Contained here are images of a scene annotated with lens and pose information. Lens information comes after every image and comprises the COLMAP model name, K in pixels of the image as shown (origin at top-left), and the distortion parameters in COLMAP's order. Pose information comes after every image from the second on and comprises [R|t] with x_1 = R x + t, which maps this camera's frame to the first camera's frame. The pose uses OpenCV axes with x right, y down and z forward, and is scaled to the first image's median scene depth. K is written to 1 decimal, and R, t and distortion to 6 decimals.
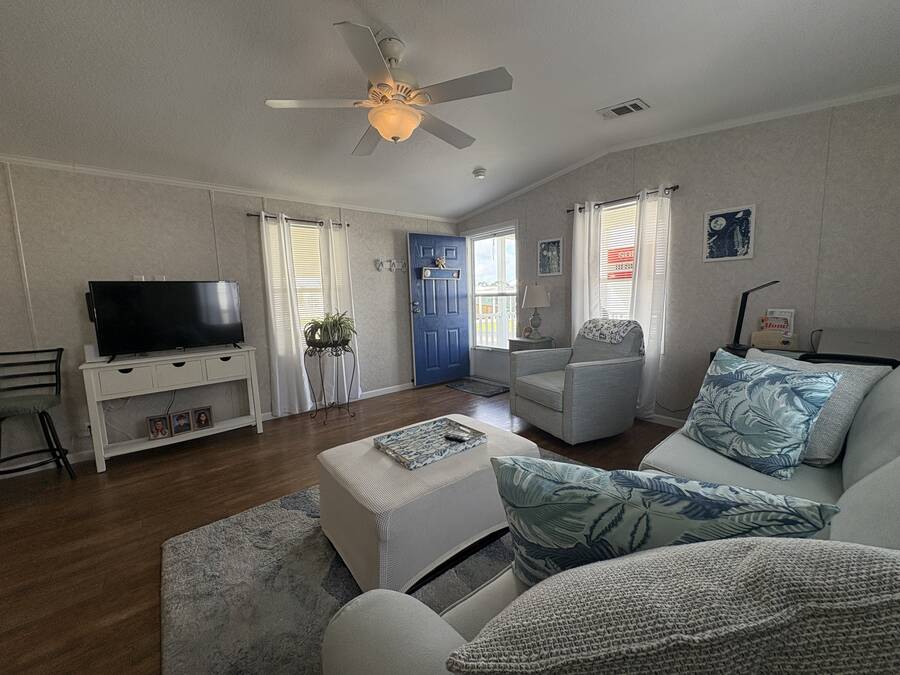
lens RADIAL K [[356.8, 0, 452.9], [0, 356.8, 341.6], [0, 0, 1]] dist [0.000421, -0.000265]
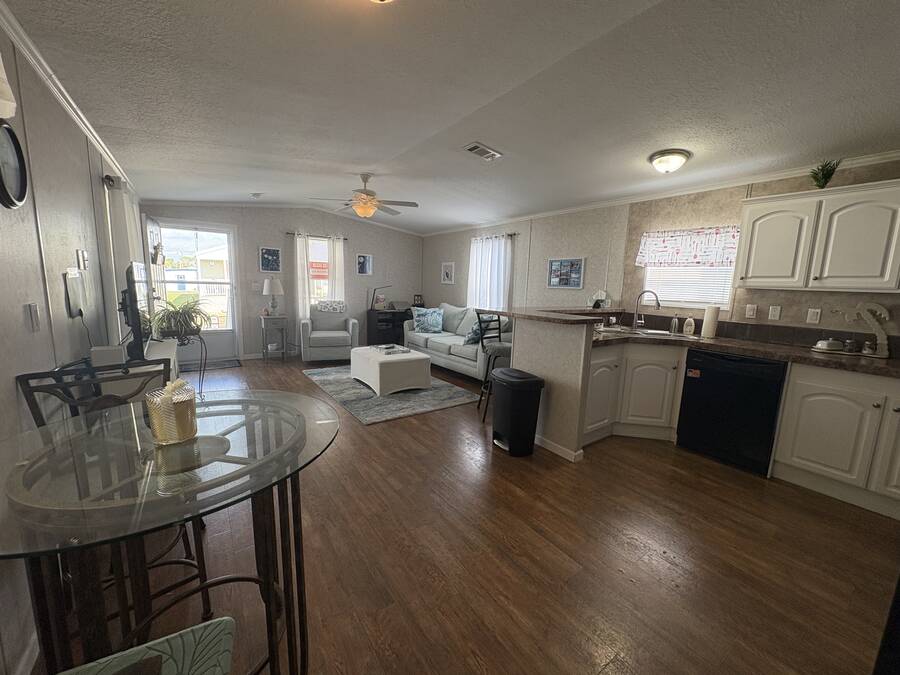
lens RADIAL K [[356.8, 0, 449.7], [0, 356.8, 338.8], [0, 0, 1]] dist [0.000421, -0.000265]
pose [[0.073587, -0.131166, 0.988626, -1.349723], [0.087991, 0.988301, 0.124573, -0.038574], [-0.993399, 0.077823, 0.084268, 0.196654]]
